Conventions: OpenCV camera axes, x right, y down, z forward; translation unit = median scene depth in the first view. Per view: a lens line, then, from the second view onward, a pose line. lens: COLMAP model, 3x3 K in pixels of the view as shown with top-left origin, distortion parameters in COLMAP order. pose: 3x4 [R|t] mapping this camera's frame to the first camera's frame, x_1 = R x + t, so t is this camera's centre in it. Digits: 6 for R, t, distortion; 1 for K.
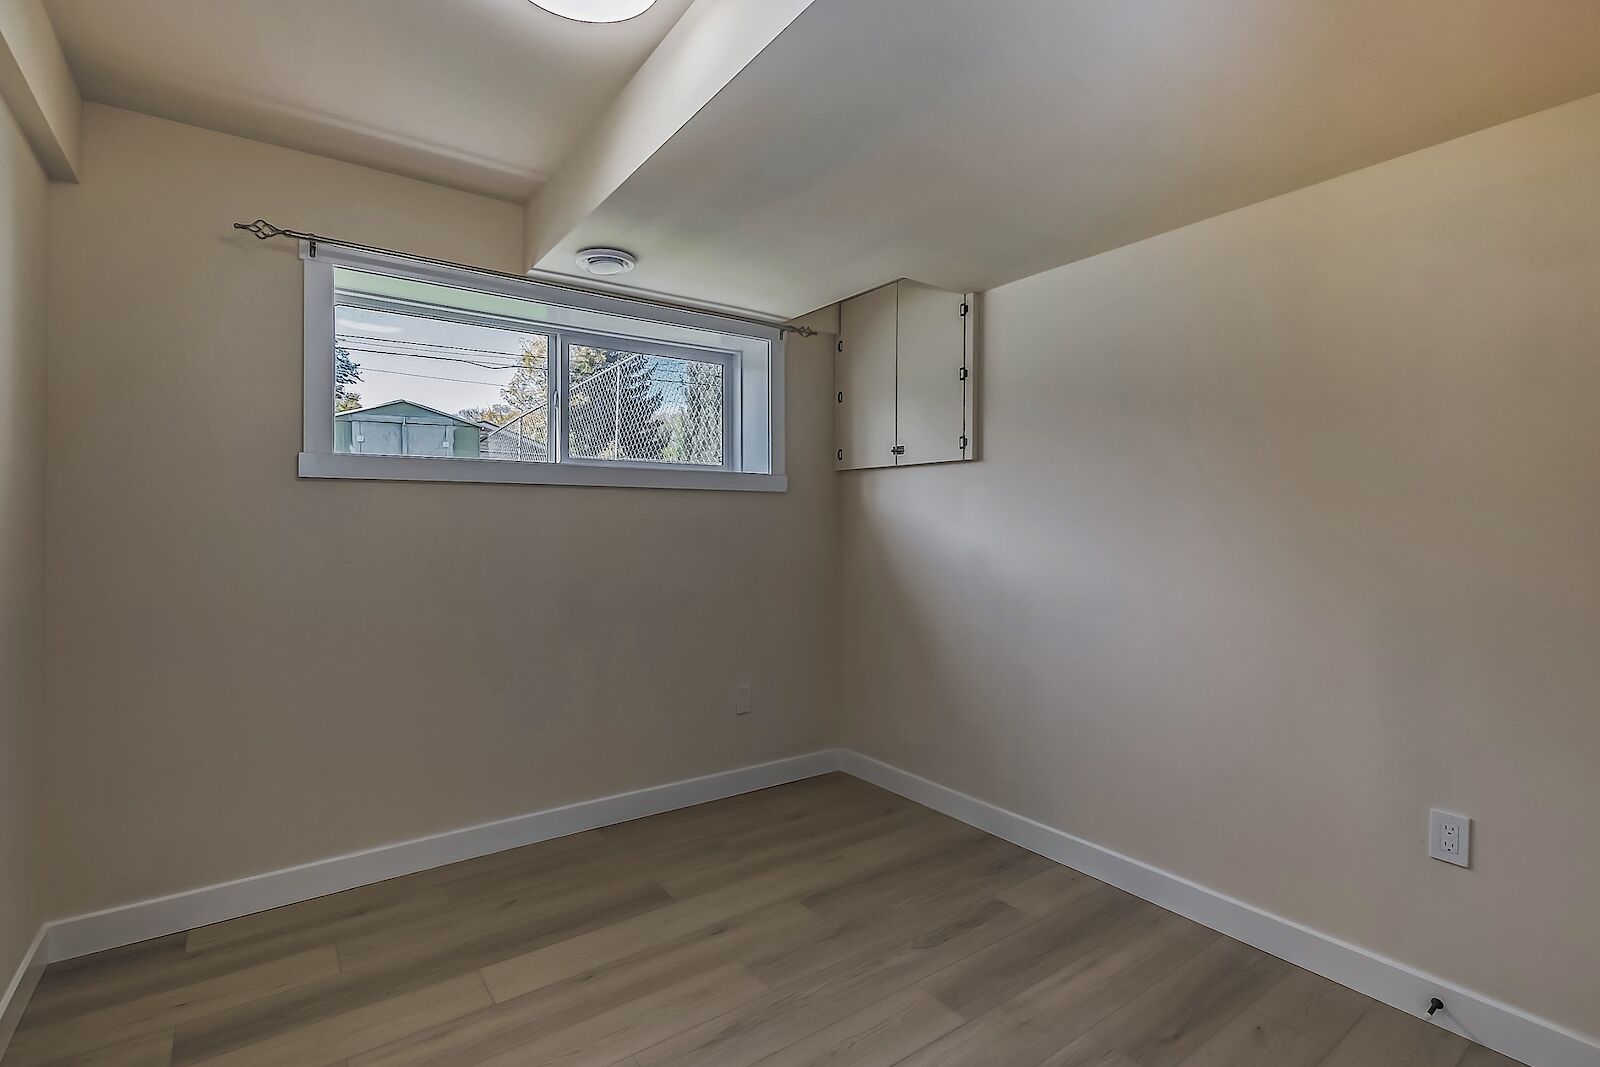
lens RADIAL K [[750.1, 0, 794.7], [0, 750.1, 508.0], [0, 0, 1]] dist [-0.001125, -0.000285]
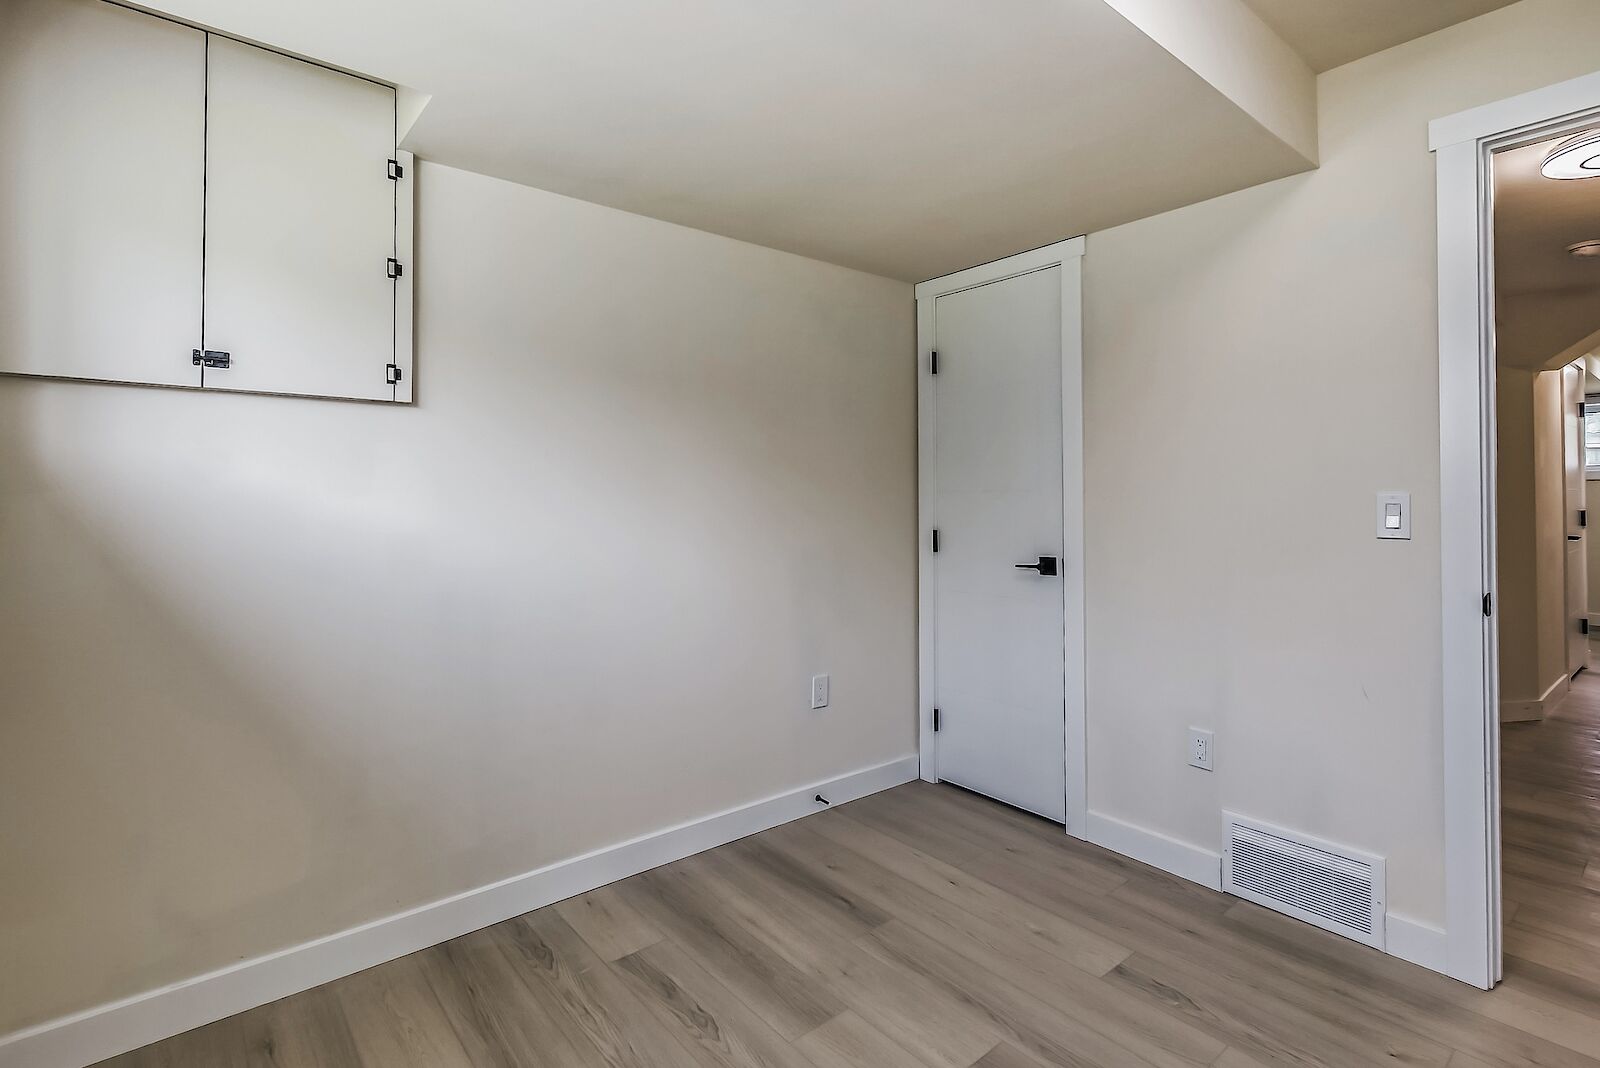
lens RADIAL K [[750.1, 0, 794.7], [0, 750.1, 508.5], [0, 0, 1]] dist [-0.001125, -0.000285]
pose [[-0.057848, 0.002729, 0.998322, -0.490576], [0.001058, 0.999996, -0.002672, 0.034356], [-0.998325, 0.000902, -0.057851, 0.766852]]
